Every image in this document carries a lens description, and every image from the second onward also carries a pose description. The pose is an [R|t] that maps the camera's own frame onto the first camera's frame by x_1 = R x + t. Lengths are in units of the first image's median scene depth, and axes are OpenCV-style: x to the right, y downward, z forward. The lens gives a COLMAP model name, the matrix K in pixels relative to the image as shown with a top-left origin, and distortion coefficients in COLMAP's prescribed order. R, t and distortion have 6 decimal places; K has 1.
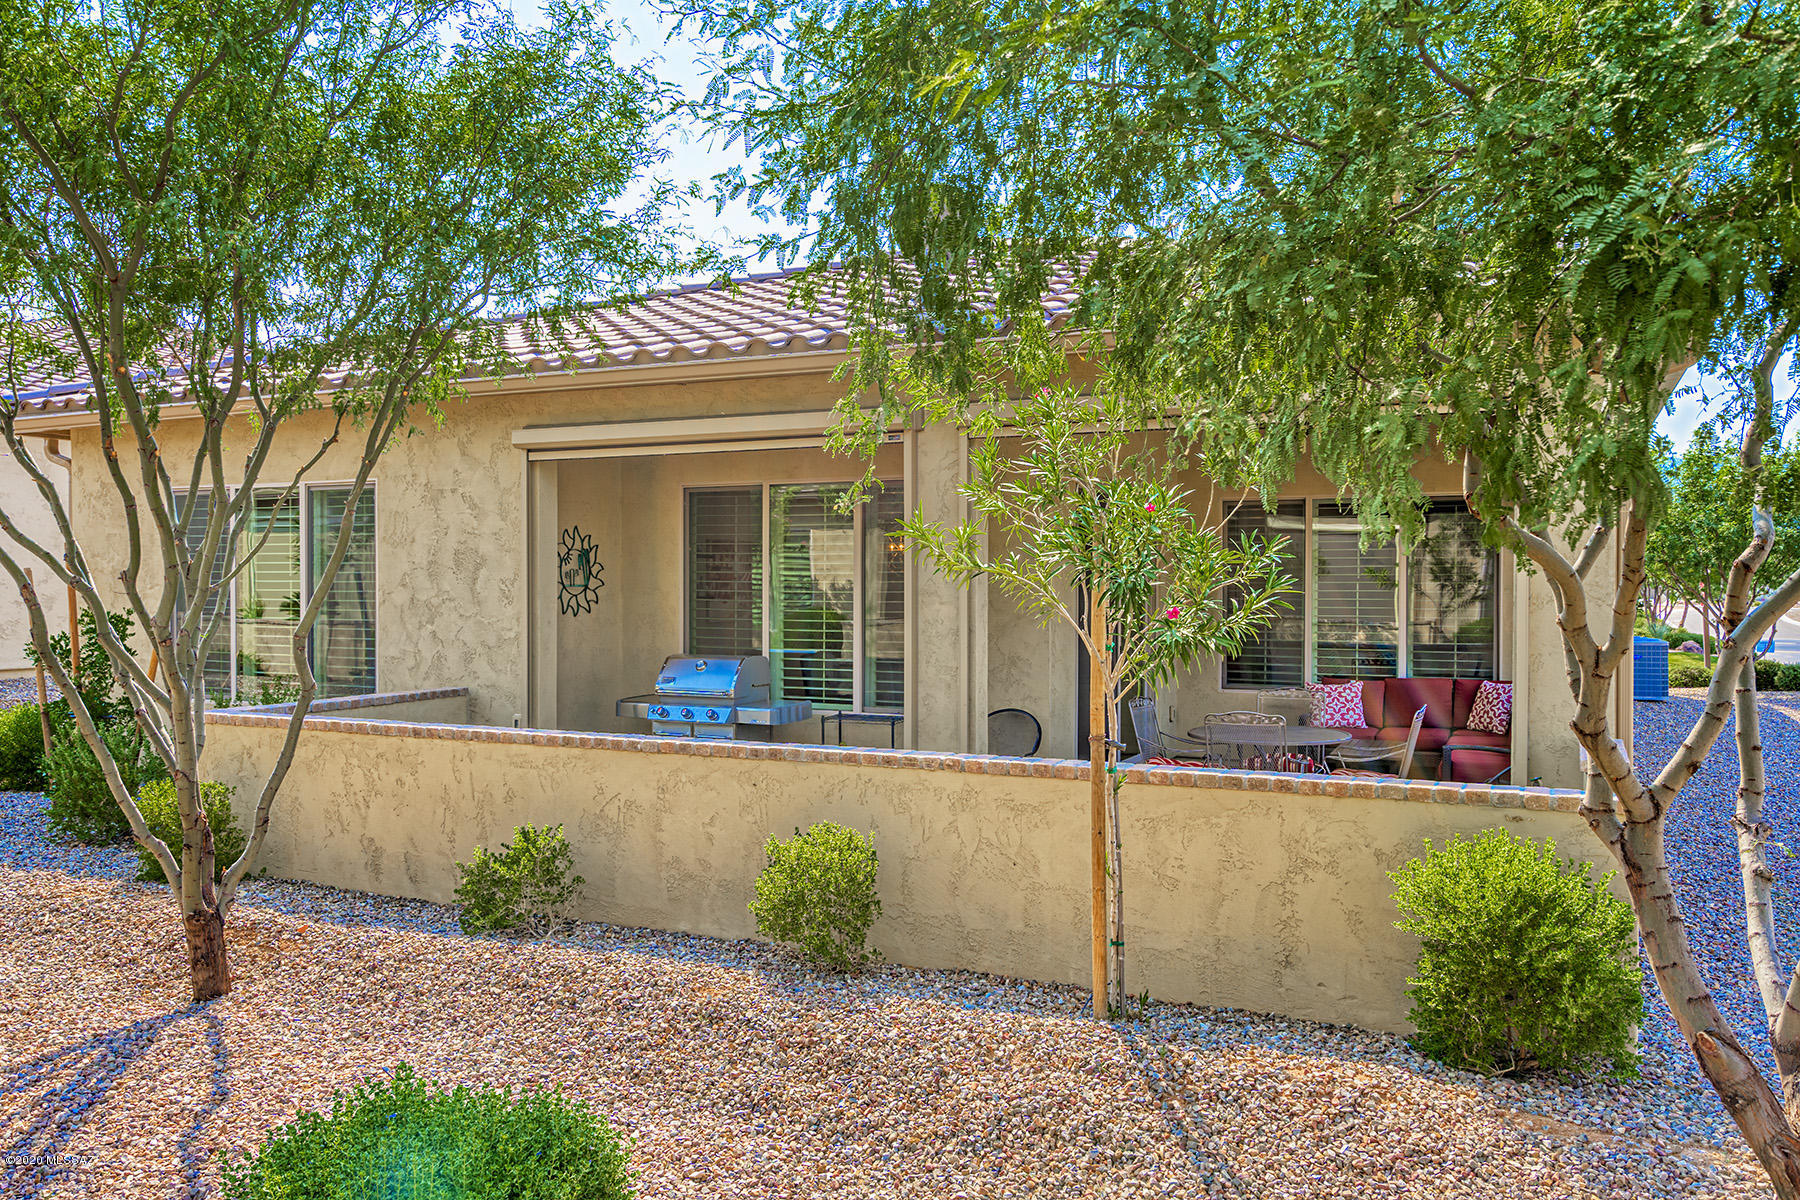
lens RADIAL K [[1417.9, 0, 900.0], [0, 1417.9, 600.0], [0, 0, 1]] dist [0.001085, 0.000266]
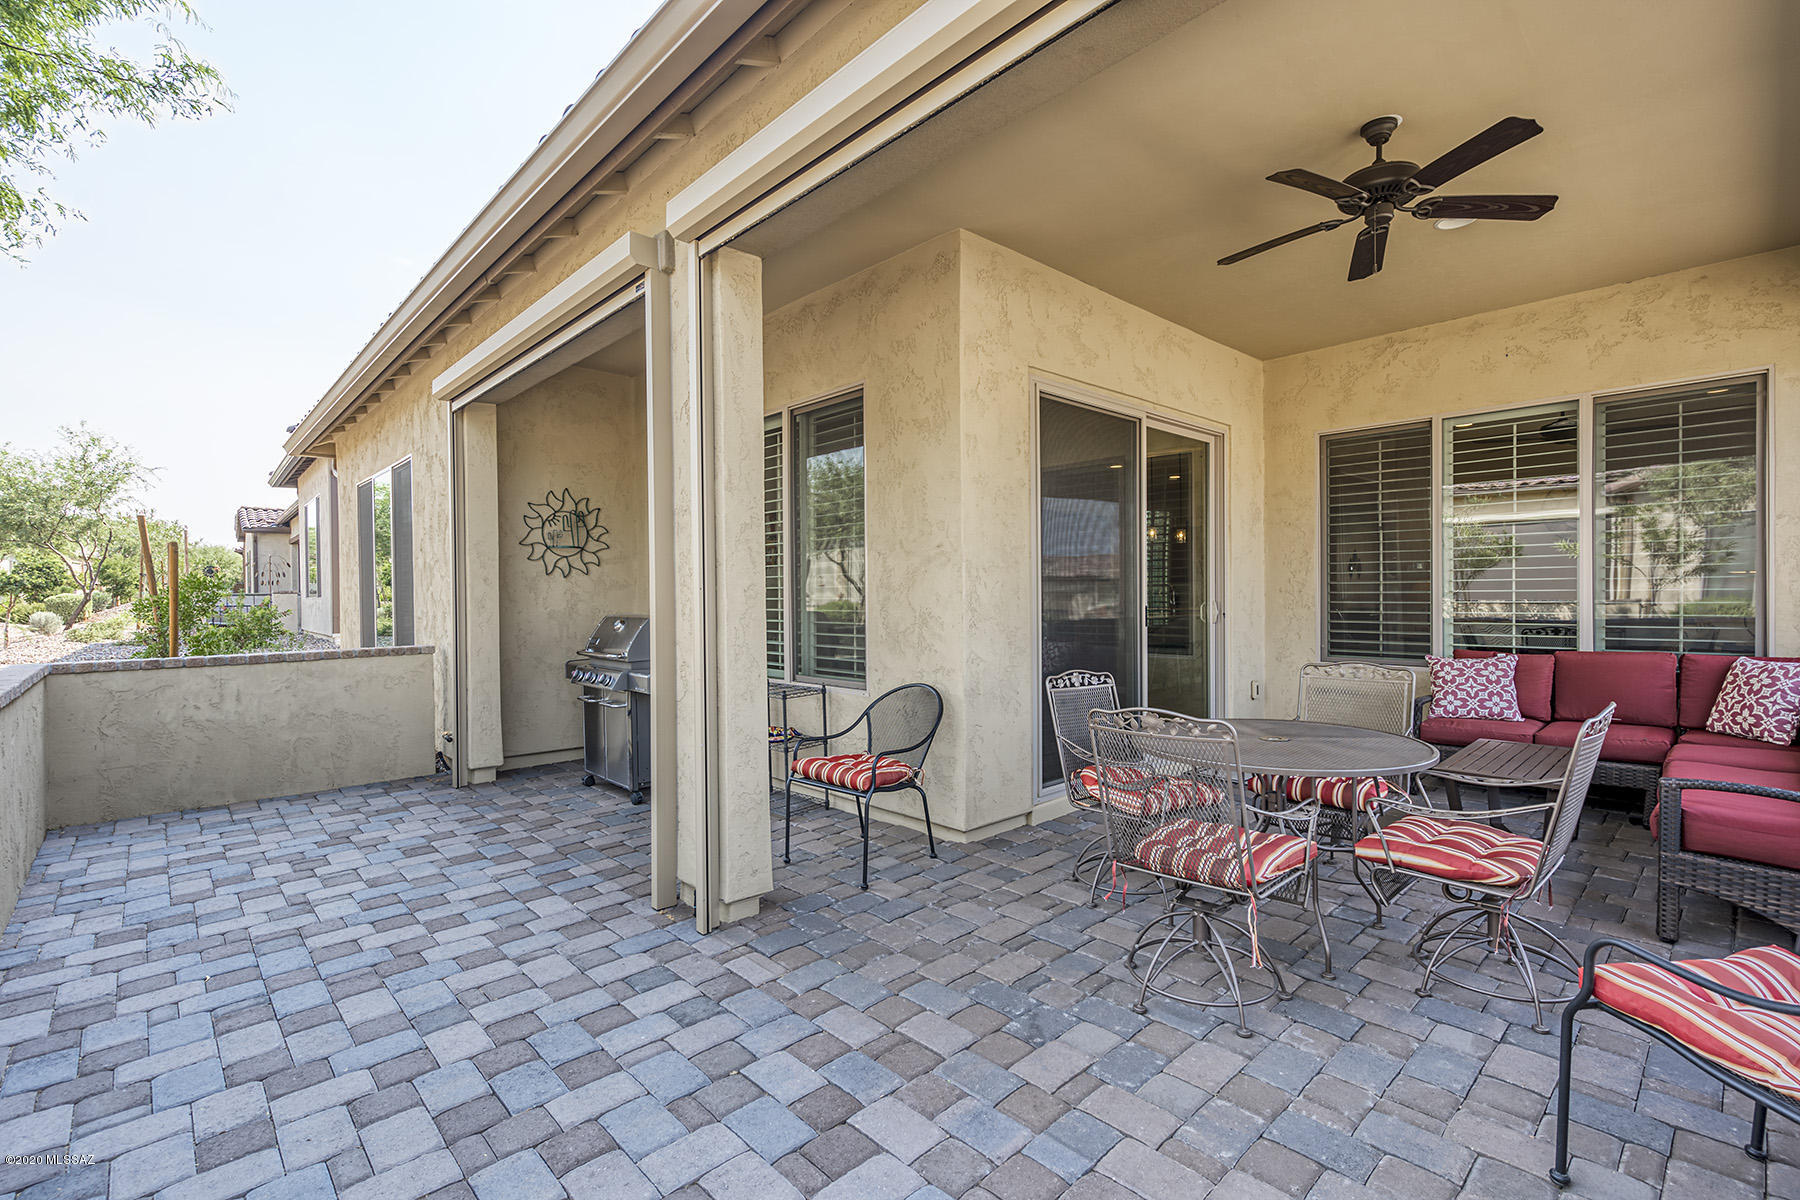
lens RADIAL K [[828.0, 0, 891.7], [0, 828.0, 583.5], [0, 0, 1]] dist [0.000346, 0.000060]
pose [[0.928364, -0.015753, -0.371339, 0.191212], [0.007274, 0.999680, -0.024223, 0.029315], [0.371602, 0.019786, 0.928181, 0.497730]]
